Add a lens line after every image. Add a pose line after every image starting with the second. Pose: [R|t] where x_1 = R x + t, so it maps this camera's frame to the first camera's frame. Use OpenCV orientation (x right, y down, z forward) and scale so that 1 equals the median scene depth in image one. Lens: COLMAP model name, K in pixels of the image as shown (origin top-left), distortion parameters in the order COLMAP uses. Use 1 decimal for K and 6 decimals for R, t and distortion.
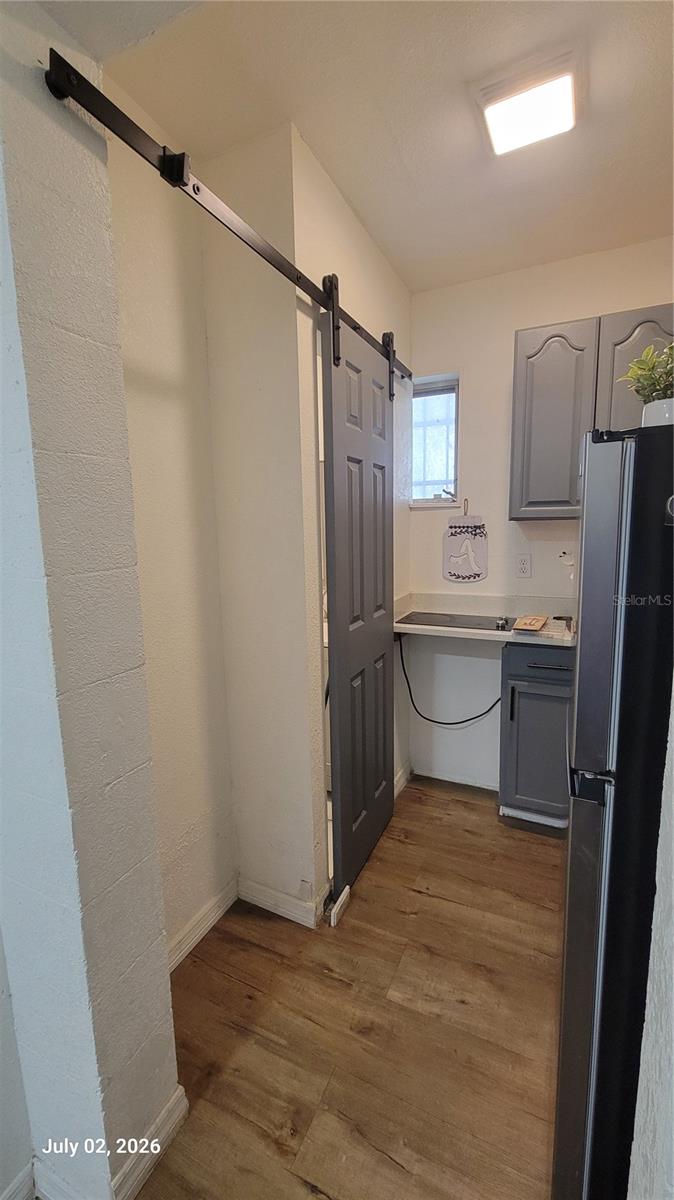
lens RADIAL K [[487.9, 0, 336.0], [0, 487.9, 592.5], [0, 0, 1]] dist [-0.002259, -0.000069]
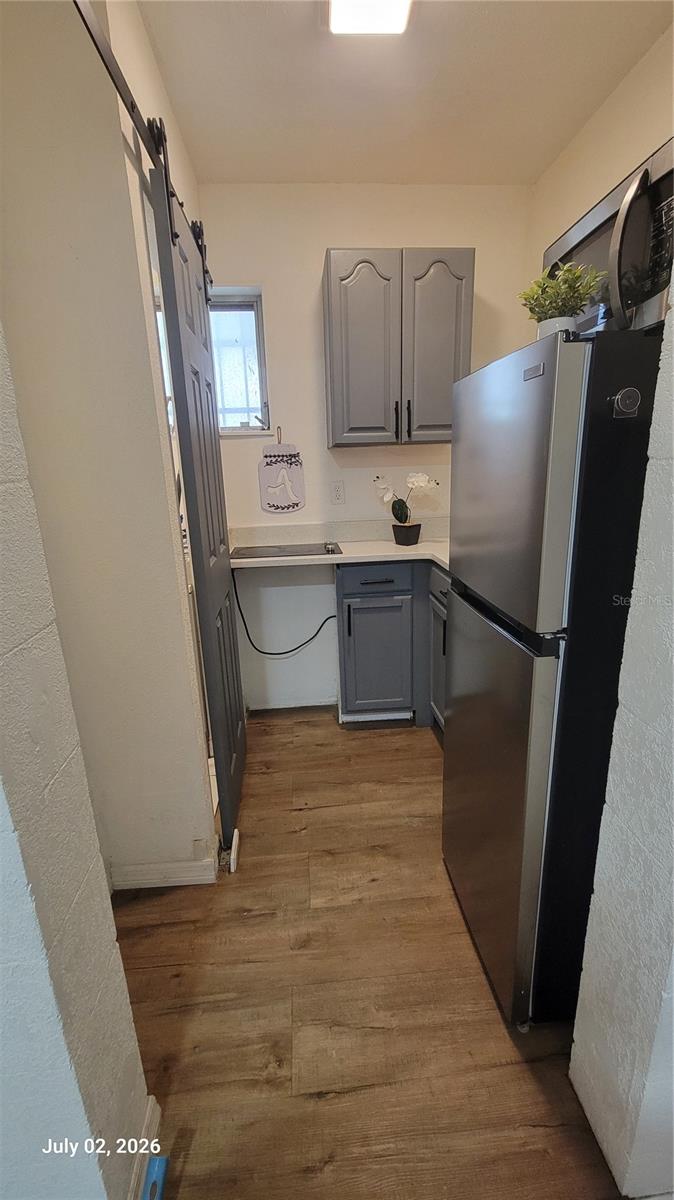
lens RADIAL K [[487.9, 0, 336.0], [0, 487.9, 592.5], [0, 0, 1]] dist [-0.002259, -0.000069]
pose [[0.863852, -0.139859, 0.483941, -0.191245], [0.087322, 0.987717, 0.129577, 0.025620], [-0.496119, -0.069677, 0.865454, 0.086711]]
